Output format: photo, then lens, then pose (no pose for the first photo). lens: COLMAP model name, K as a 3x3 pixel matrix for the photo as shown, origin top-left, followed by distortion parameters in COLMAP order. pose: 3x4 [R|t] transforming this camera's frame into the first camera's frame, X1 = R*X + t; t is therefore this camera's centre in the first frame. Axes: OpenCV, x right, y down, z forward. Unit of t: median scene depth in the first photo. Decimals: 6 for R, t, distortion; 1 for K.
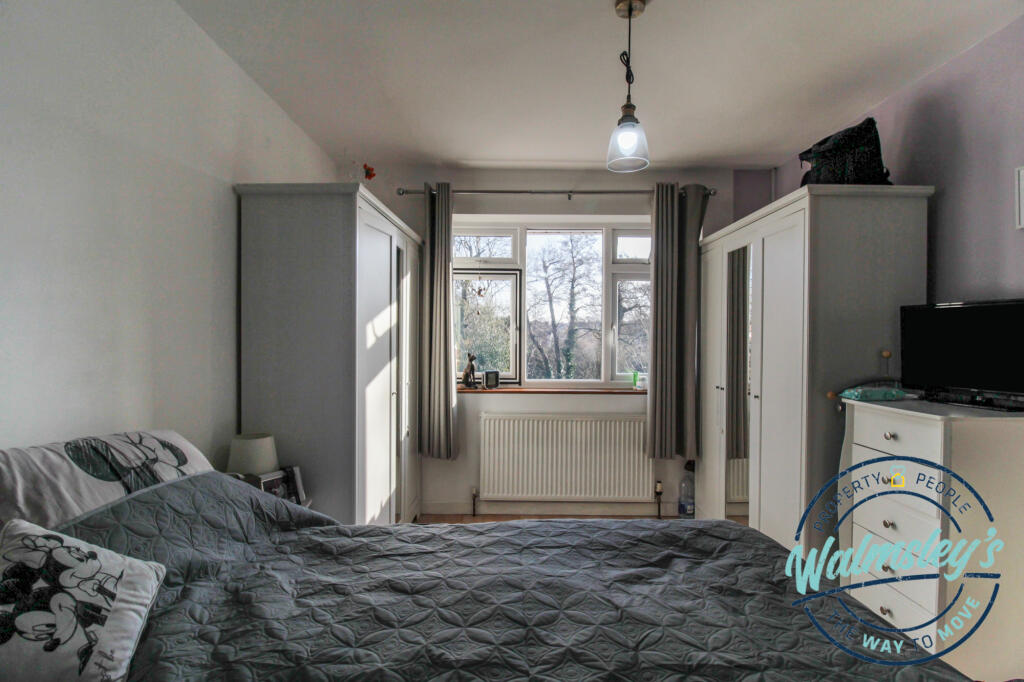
lens RADIAL K [[486.1, 0, 512.0], [0, 486.1, 341.0], [0, 0, 1]] dist [0.000802, 0.000167]
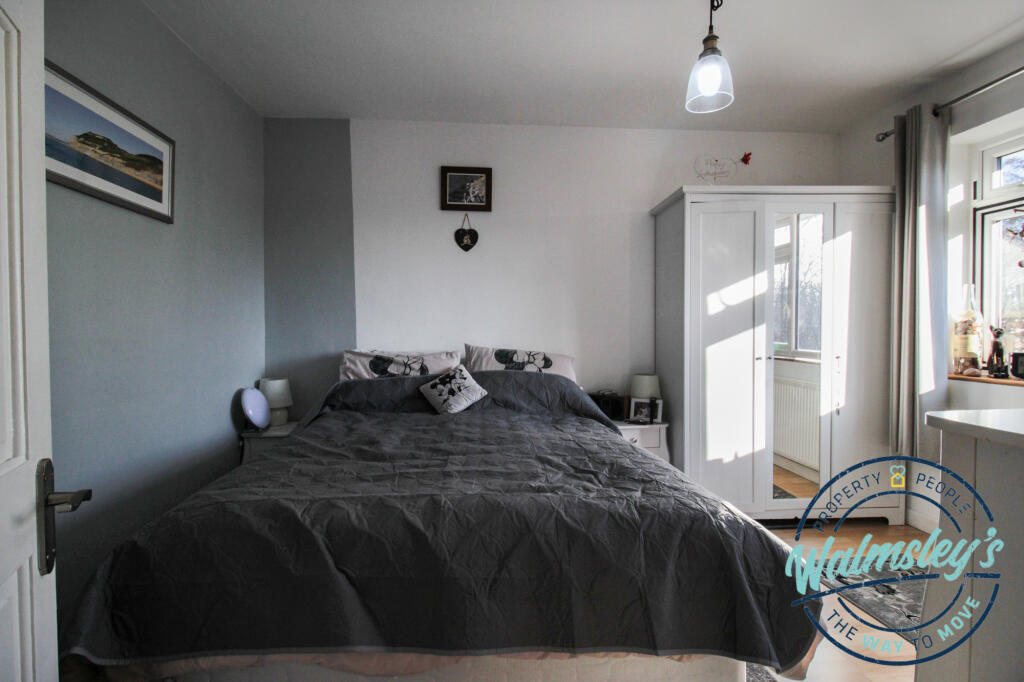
lens RADIAL K [[486.1, 0, 512.0], [0, 486.1, 341.0], [0, 0, 1]] dist [0.000802, 0.000167]
pose [[0.080710, 0.016235, -0.996605, 1.140176], [-0.002823, 0.999867, 0.016060, 0.081363], [0.996734, 0.001517, 0.080745, 0.547024]]
